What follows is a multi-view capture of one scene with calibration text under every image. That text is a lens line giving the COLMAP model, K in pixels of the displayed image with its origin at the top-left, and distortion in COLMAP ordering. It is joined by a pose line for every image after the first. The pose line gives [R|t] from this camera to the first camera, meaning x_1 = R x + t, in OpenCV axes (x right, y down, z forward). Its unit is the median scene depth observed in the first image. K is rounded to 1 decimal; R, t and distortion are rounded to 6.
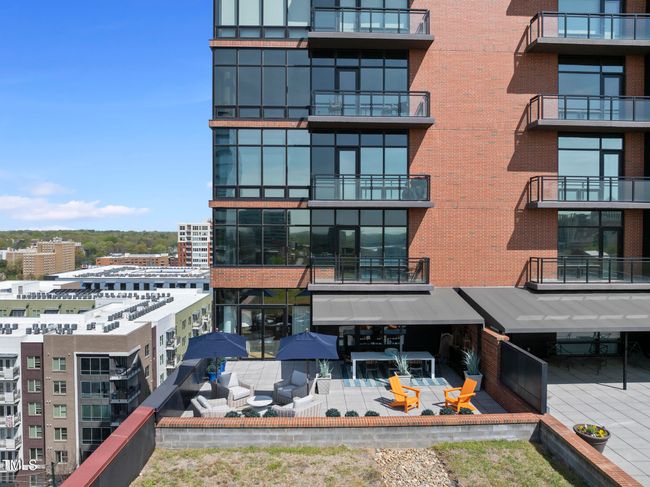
lens RADIAL K [[461.9, 0, 325.2], [0, 461.9, 239.8], [0, 0, 1]] dist [-0.031654, 0.002645]
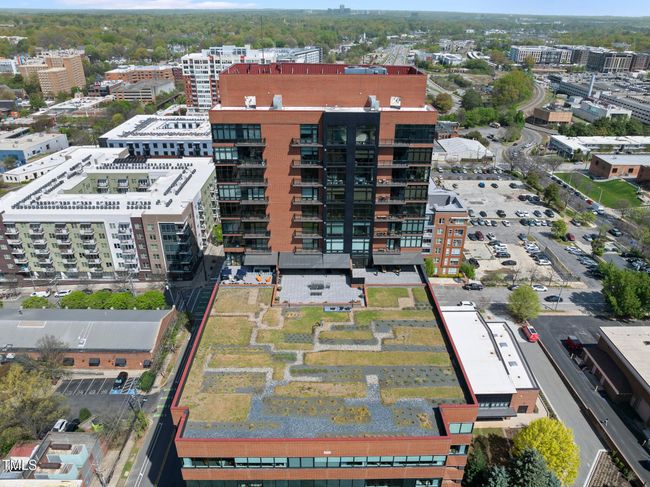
lens RADIAL K [[461.9, 0, 326.7], [0, 461.9, 243.8], [0, 0, 1]] dist [-0.031654, 0.002645]
pose [[0.999878, 0.010480, -0.011618, 0.807757], [-0.004206, 0.895238, 0.445568, -1.970461], [0.015070, -0.445465, 0.895173, -2.966885]]
